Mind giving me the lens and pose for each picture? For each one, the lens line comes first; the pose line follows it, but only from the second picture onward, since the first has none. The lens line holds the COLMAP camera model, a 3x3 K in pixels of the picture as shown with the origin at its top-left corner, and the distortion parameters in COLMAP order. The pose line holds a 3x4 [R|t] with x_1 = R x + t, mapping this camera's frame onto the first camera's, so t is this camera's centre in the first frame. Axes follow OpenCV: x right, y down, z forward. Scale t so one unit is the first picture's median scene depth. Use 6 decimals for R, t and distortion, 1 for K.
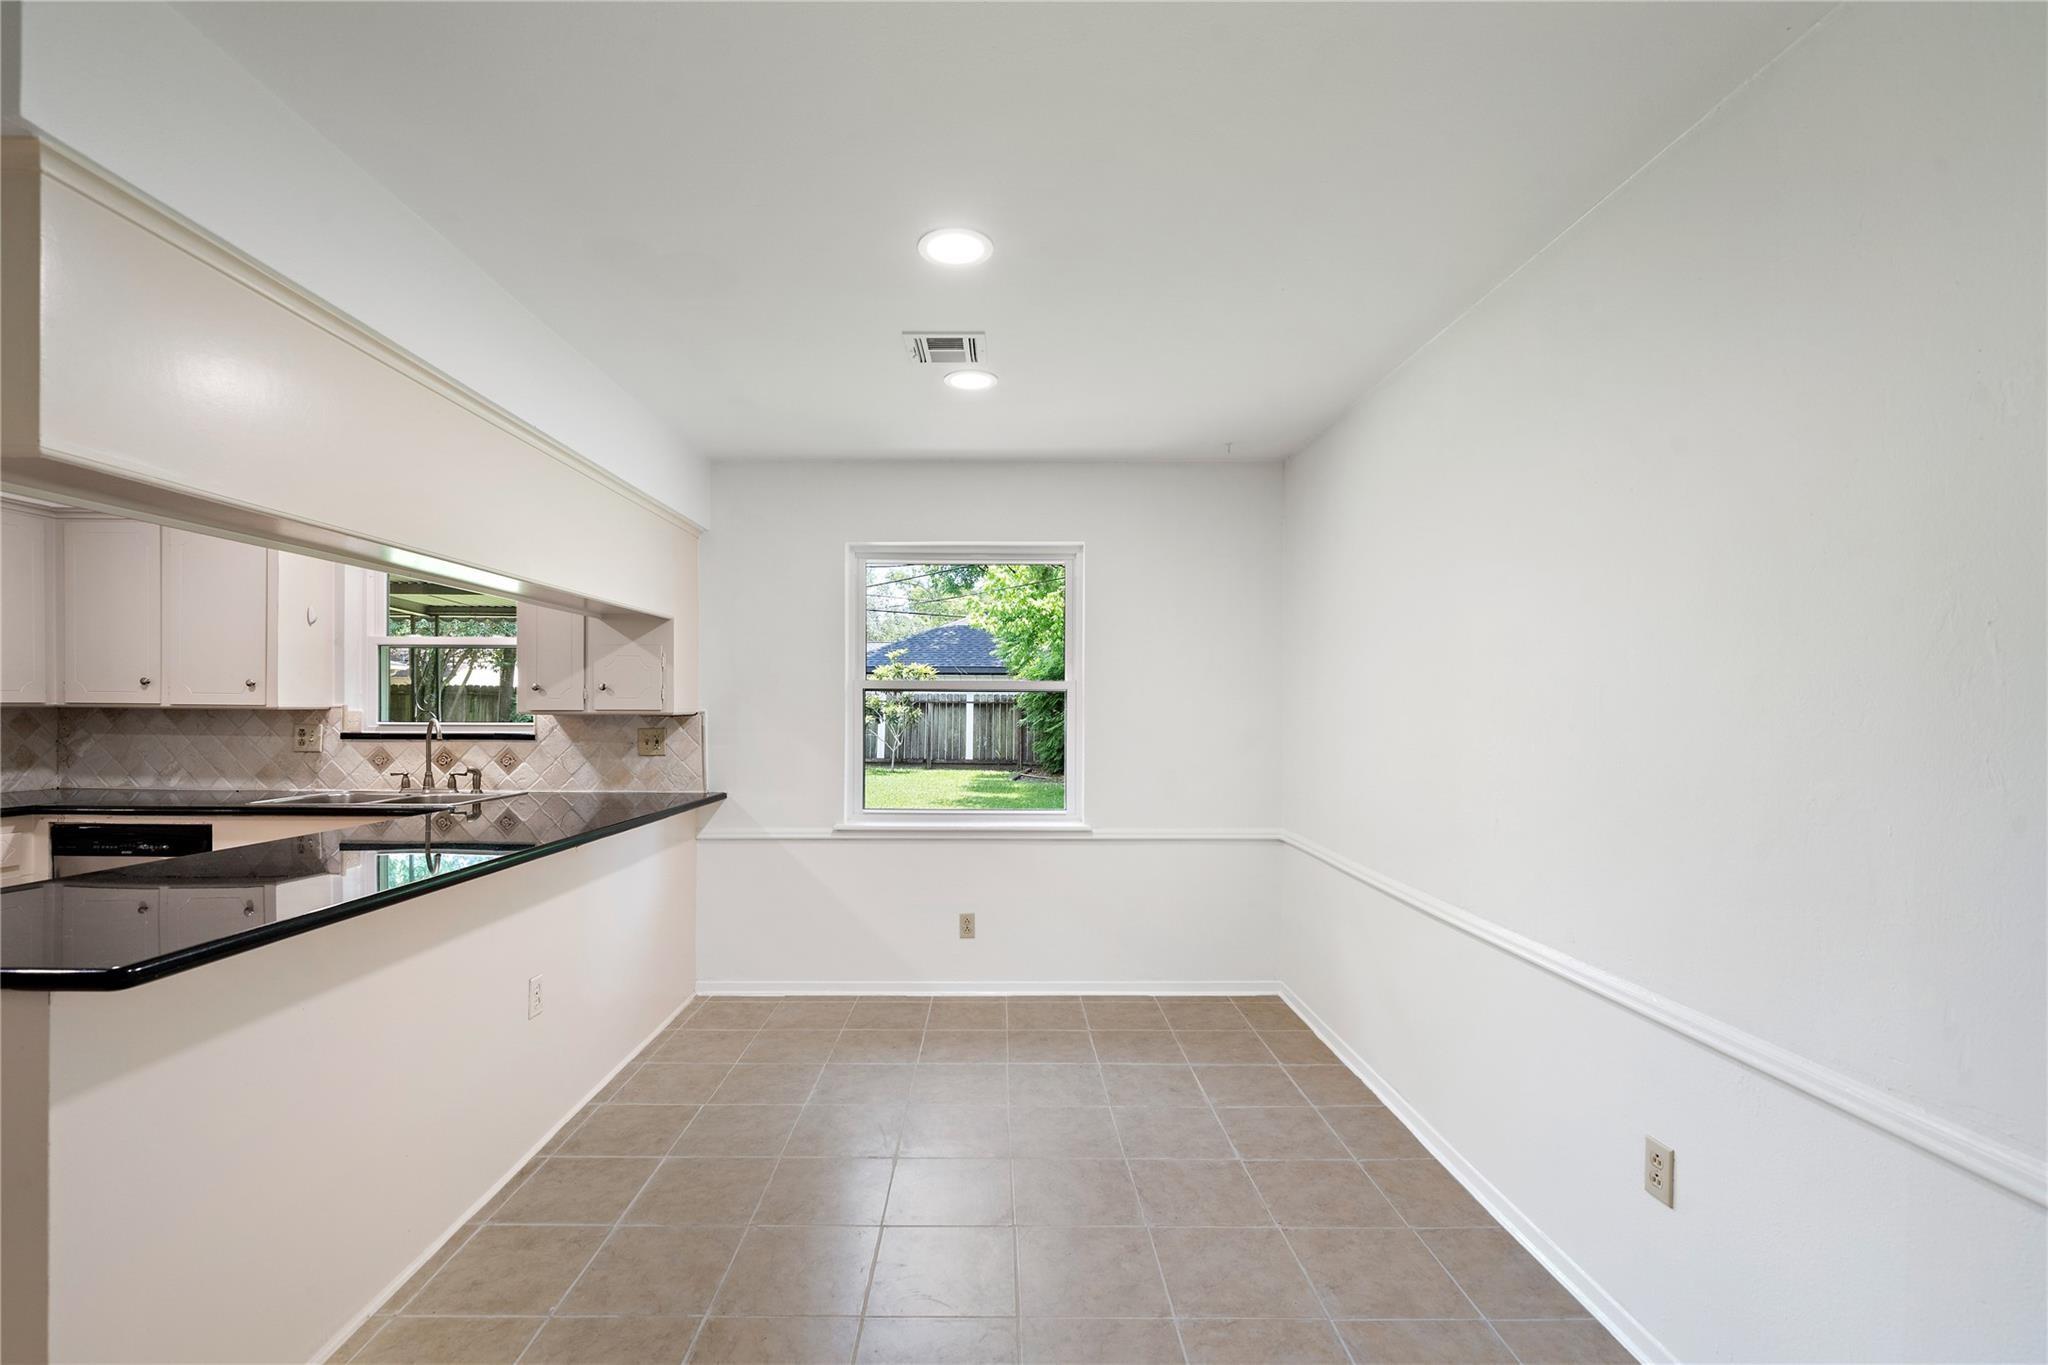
lens RADIAL K [[890.7, 0, 1024.0], [0, 890.7, 682.5], [0, 0, 1]] dist [-0.000082, -0.000008]
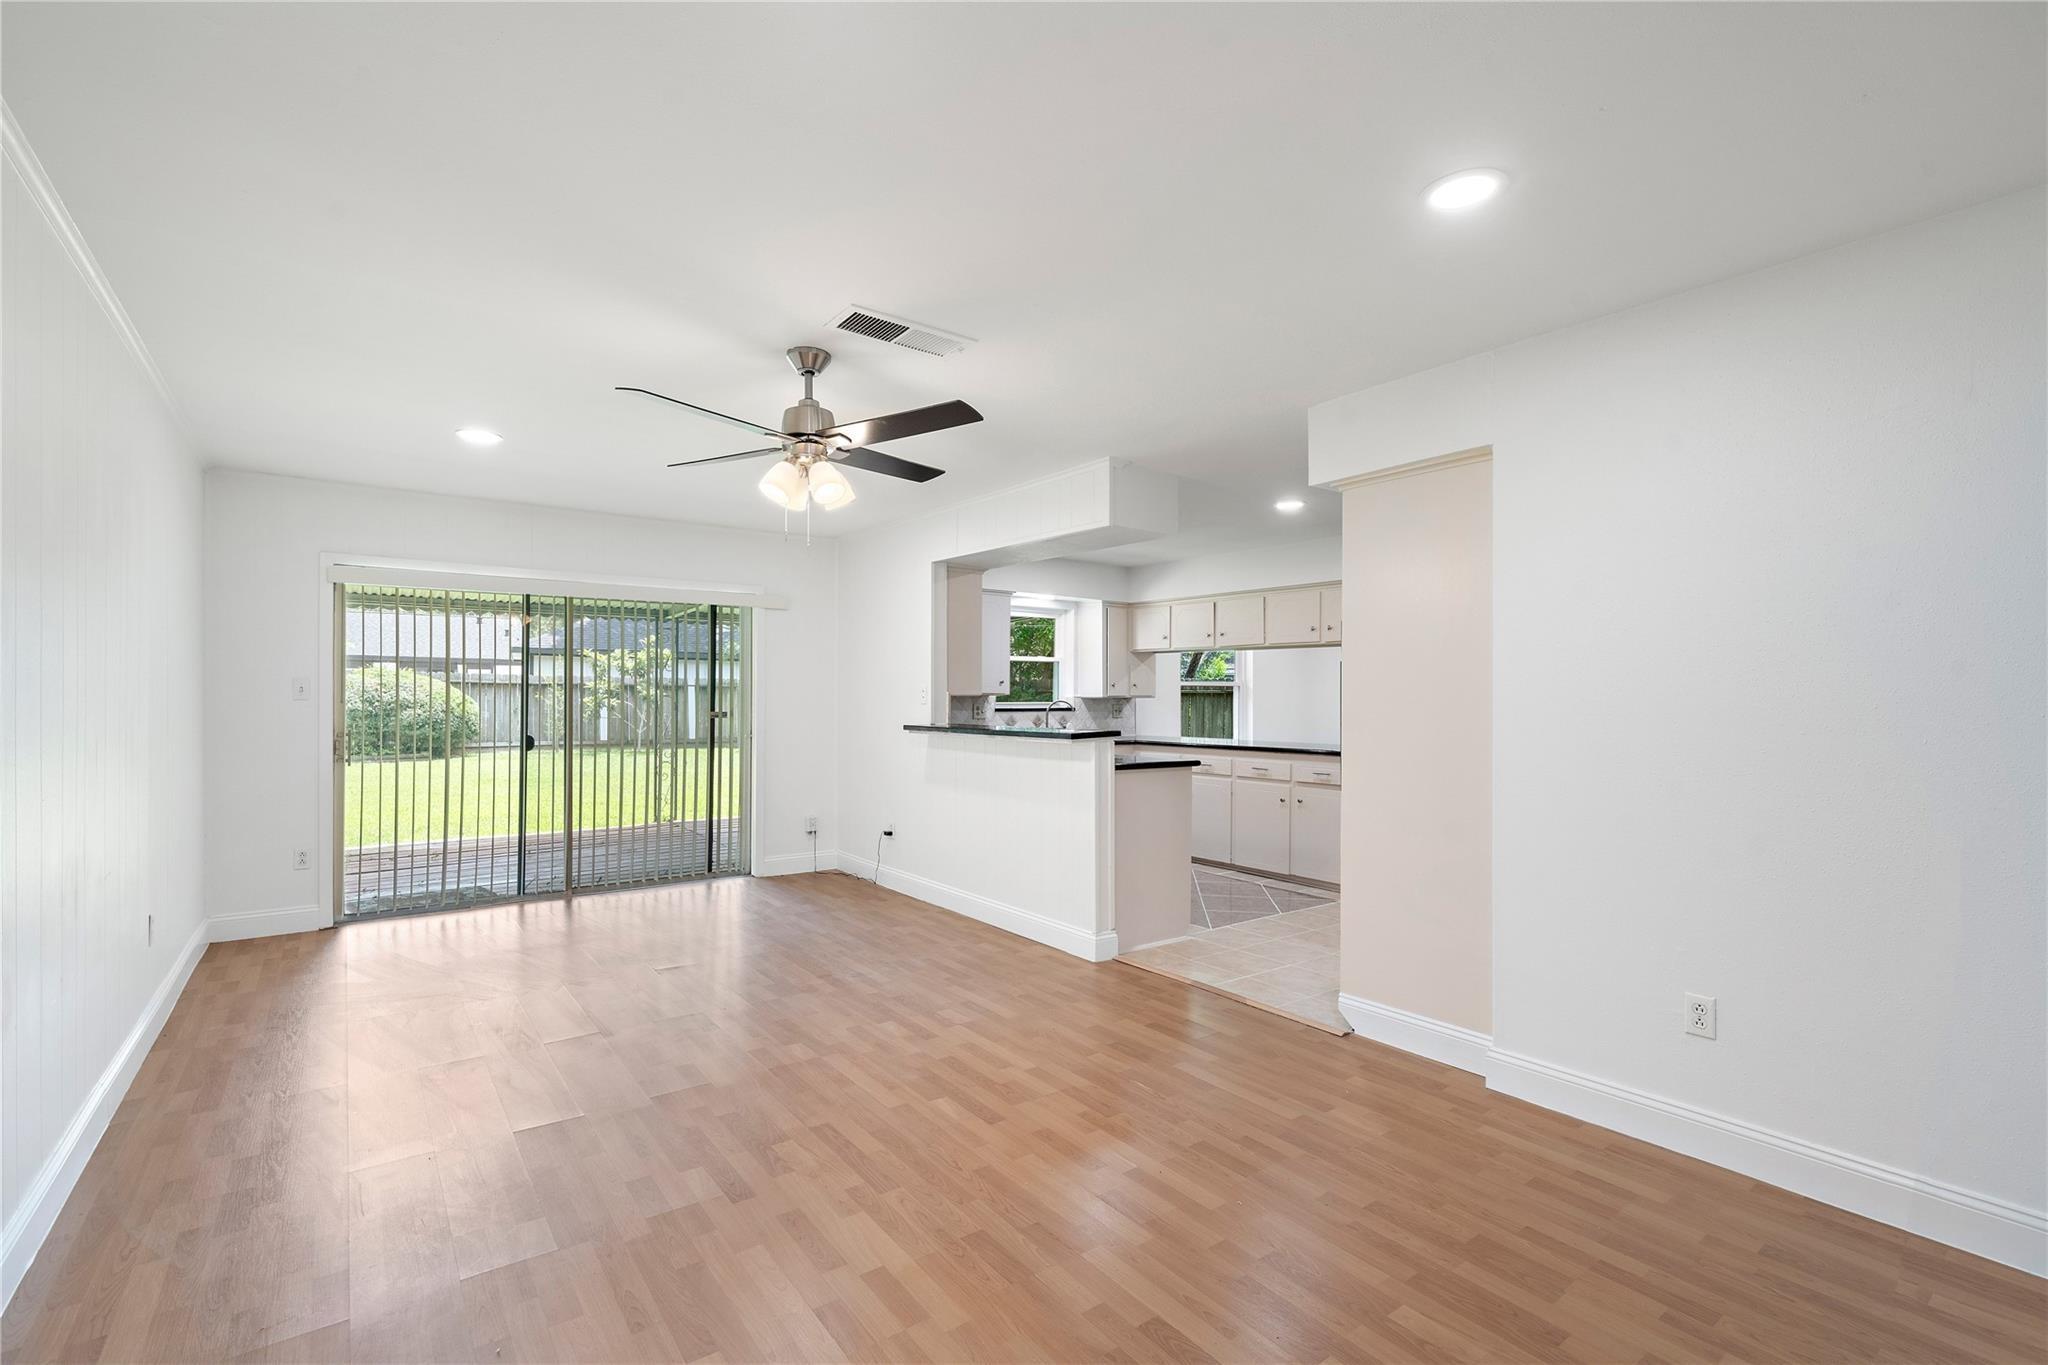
lens RADIAL K [[890.7, 0, 1024.0], [0, 890.7, 682.5], [0, 0, 1]] dist [-0.000082, -0.000008]
pose [[0.811889, 0.006630, 0.583774, -1.765969], [-0.017054, 0.999778, 0.012364, -0.018639], [-0.583563, -0.019994, 0.811822, -0.506593]]
